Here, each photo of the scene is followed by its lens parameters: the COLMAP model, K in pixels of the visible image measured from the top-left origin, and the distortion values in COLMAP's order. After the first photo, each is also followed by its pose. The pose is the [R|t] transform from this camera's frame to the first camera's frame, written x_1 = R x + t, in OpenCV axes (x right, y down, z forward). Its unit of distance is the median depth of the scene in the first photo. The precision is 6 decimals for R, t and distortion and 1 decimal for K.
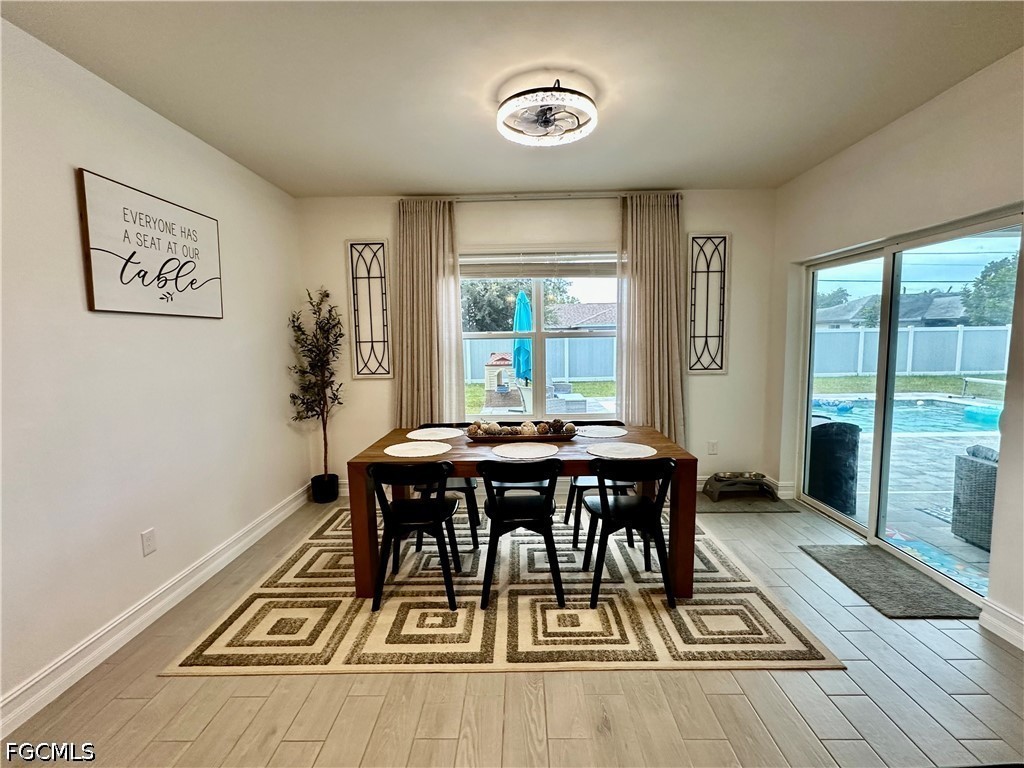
lens RADIAL K [[472.2, 0, 511.4], [0, 472.2, 384.4], [0, 0, 1]] dist [0.000094, -0.000599]
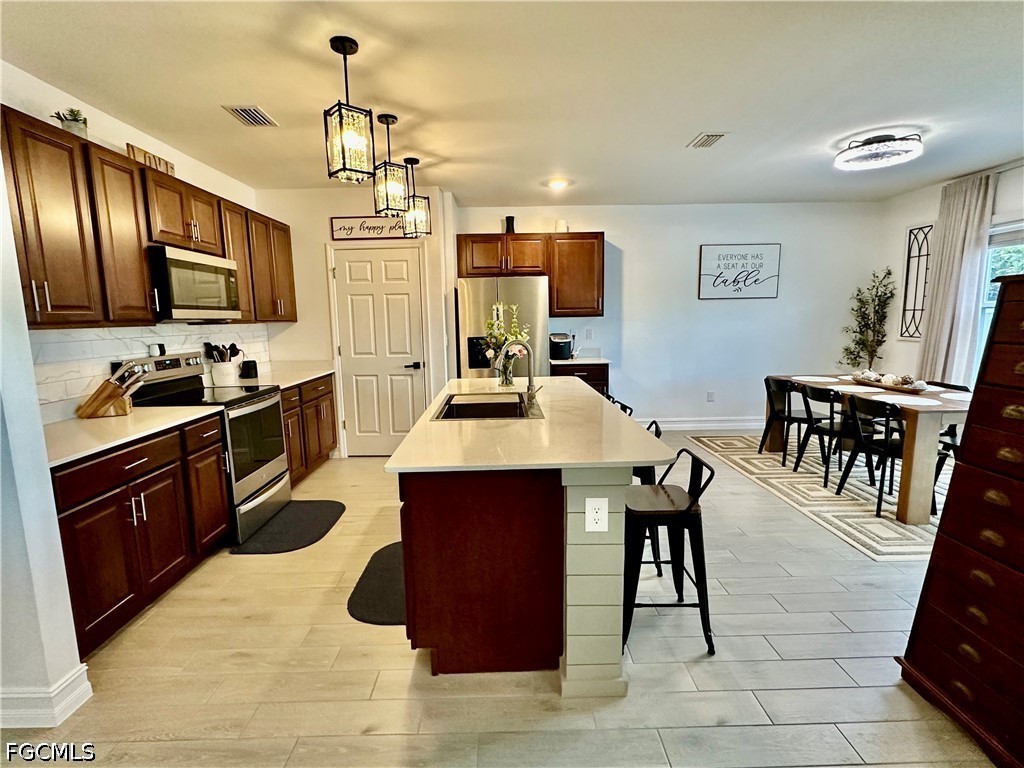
lens RADIAL K [[493.8, 0, 511.6], [0, 493.8, 384.8], [0, 0, 1]] dist [-0.001358, 0.000293]
pose [[0.032659, 0.154592, -0.987438, 1.335678], [-0.082835, 0.984985, 0.151468, -0.011334], [0.996028, 0.076848, 0.044975, -0.087717]]
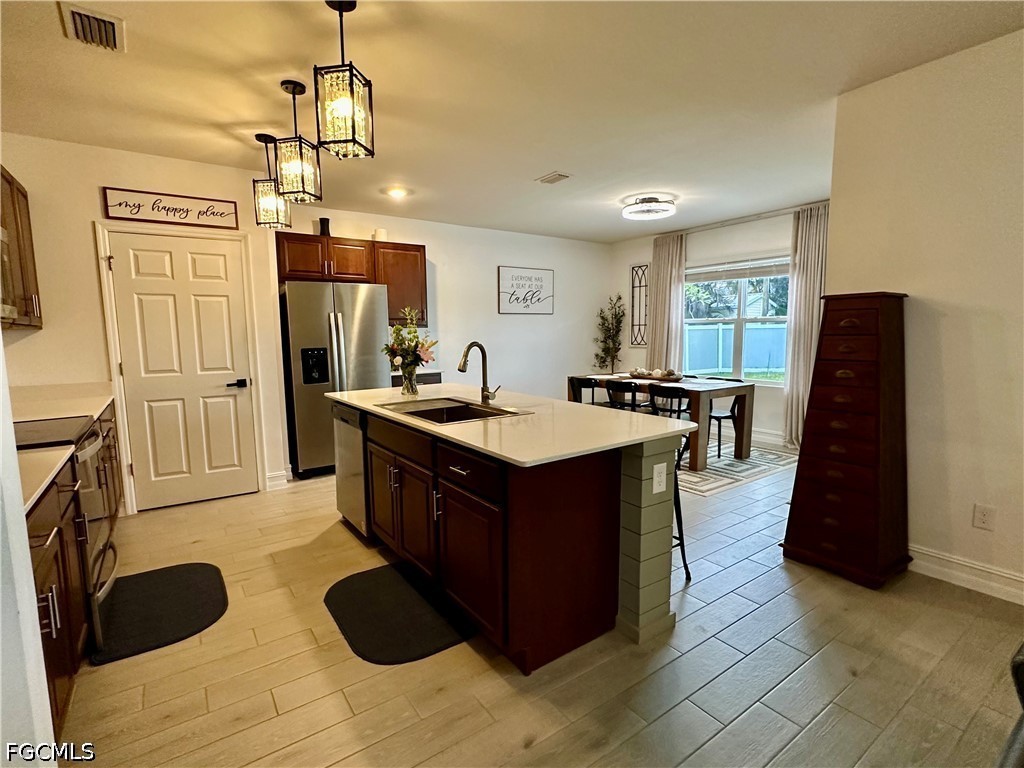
lens RADIAL K [[493.8, 0, 512.7], [0, 493.8, 385.0], [0, 0, 1]] dist [-0.001358, 0.000293]
pose [[0.590806, 0.098047, -0.800834, 1.209599], [-0.078270, 0.994872, 0.064060, 0.061420], [0.803008, 0.024834, 0.595450, -0.547195]]
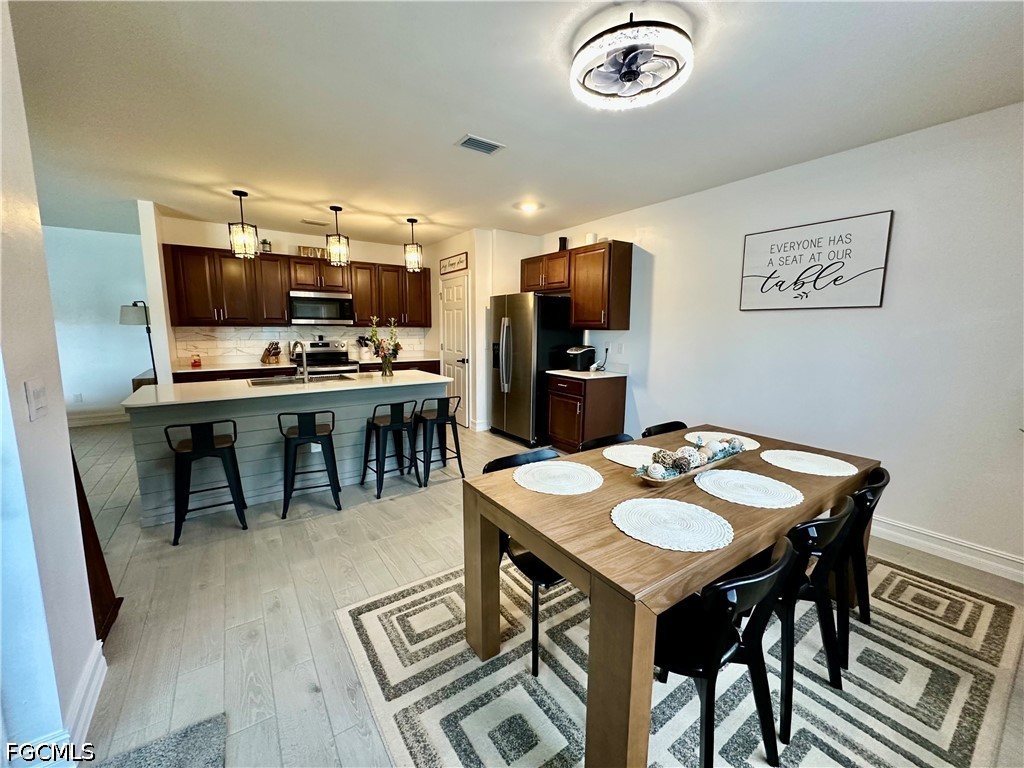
lens RADIAL K [[408.7, 0, 511.0], [0, 408.7, 383.8], [0, 0, 1]] dist [-0.004135, 0.000622]
pose [[-0.812869, 0.093796, -0.574845, 0.598205], [-0.051394, 0.971548, 0.231199, -0.144645], [0.580175, 0.217478, -0.784921, 1.307623]]
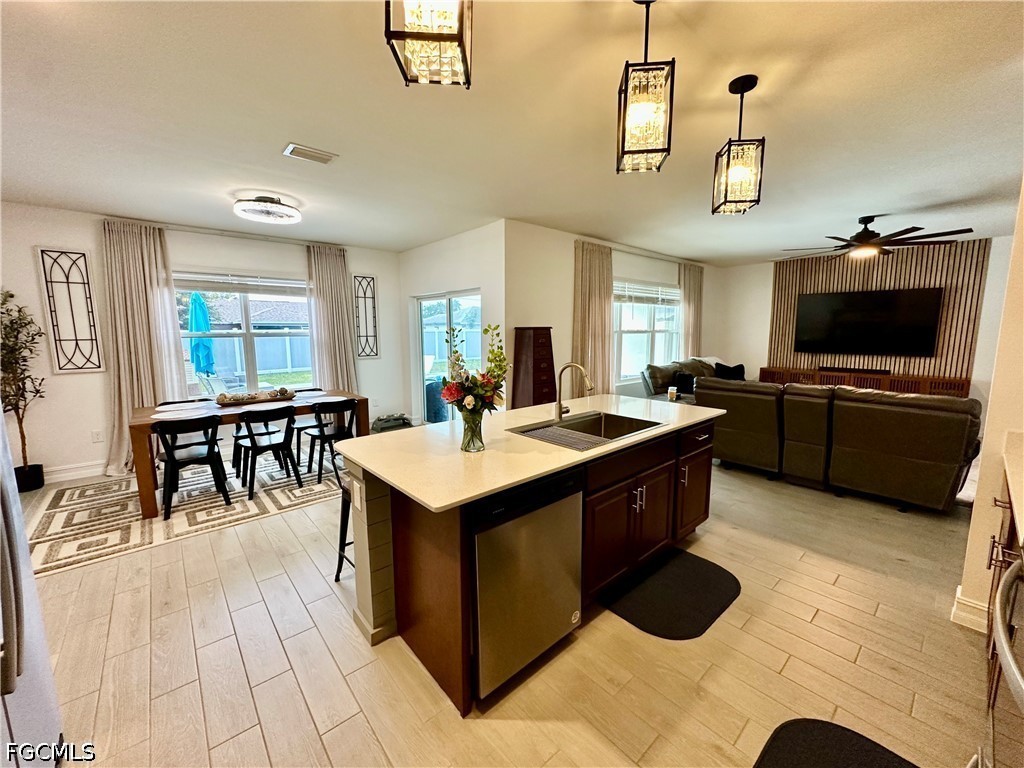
lens RADIAL K [[408.7, 0, 513.4], [0, 408.7, 382.8], [0, 0, 1]] dist [-0.004135, 0.000622]
pose [[0.739796, -0.073207, 0.668837, -0.257026], [0.059097, 0.997291, 0.043791, 0.043502], [-0.670231, 0.007130, 0.742118, -0.589958]]
